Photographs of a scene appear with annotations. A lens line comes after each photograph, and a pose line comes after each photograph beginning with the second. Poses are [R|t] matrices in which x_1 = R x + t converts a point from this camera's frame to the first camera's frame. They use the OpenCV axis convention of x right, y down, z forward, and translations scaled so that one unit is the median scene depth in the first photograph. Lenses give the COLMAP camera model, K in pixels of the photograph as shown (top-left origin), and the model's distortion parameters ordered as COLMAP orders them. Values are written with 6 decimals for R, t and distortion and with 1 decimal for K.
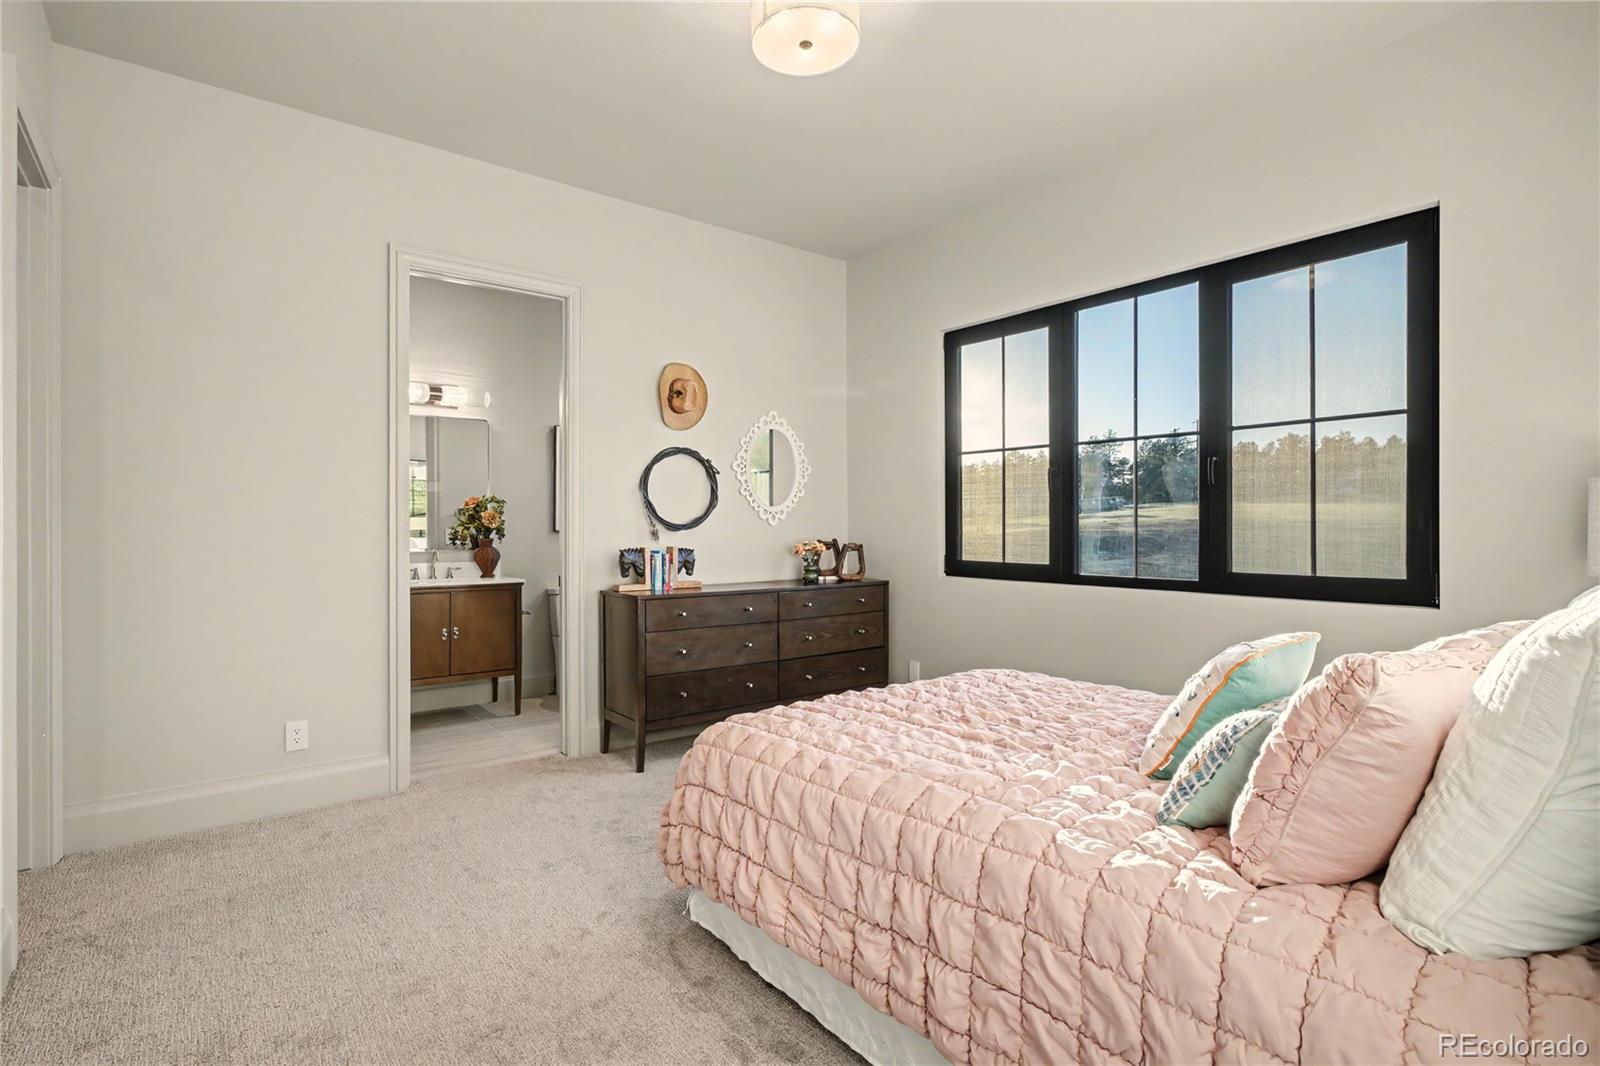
lens RADIAL K [[788.5, 0, 805.4], [0, 788.5, 525.1], [0, 0, 1]] dist [-0.000627, 0.003603]
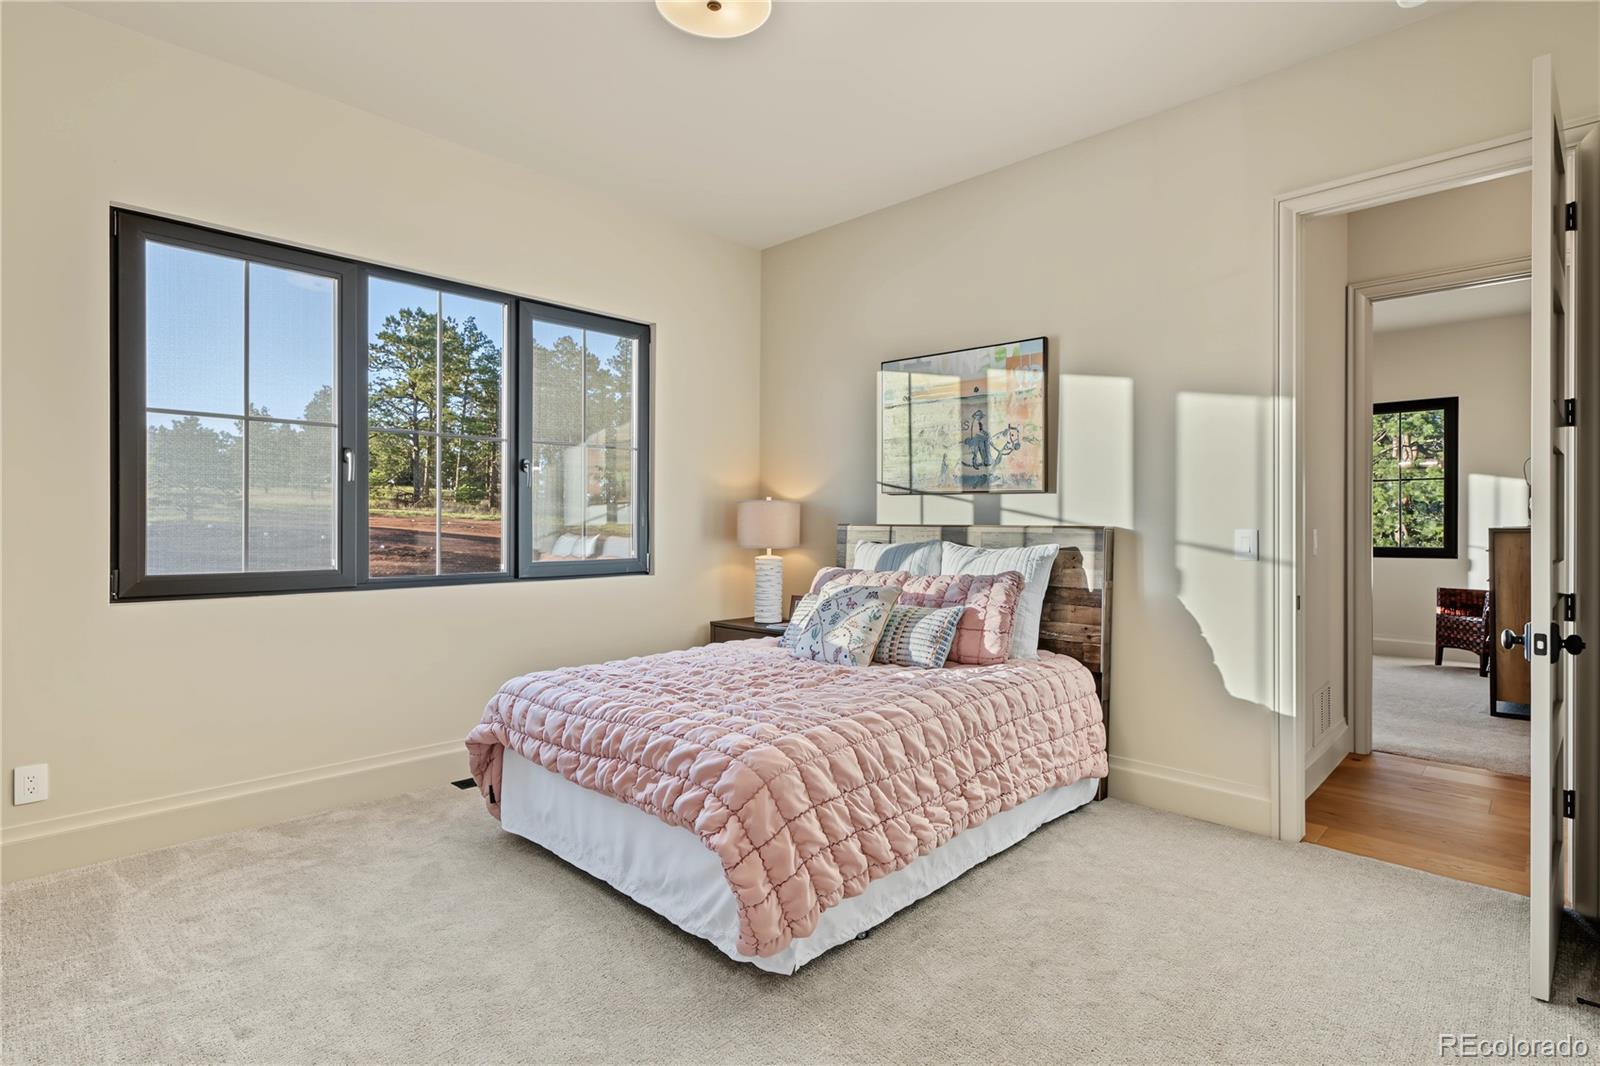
lens RADIAL K [[788.5, 0, 789.9], [0, 788.5, 534.9], [0, 0, 1]] dist [-0.000627, 0.003603]
pose [[-0.136565, -0.008498, 0.990595, -0.599070], [0.003186, 0.999954, 0.009017, 0.008699], [-0.990626, 0.004387, -0.136532, 0.674749]]
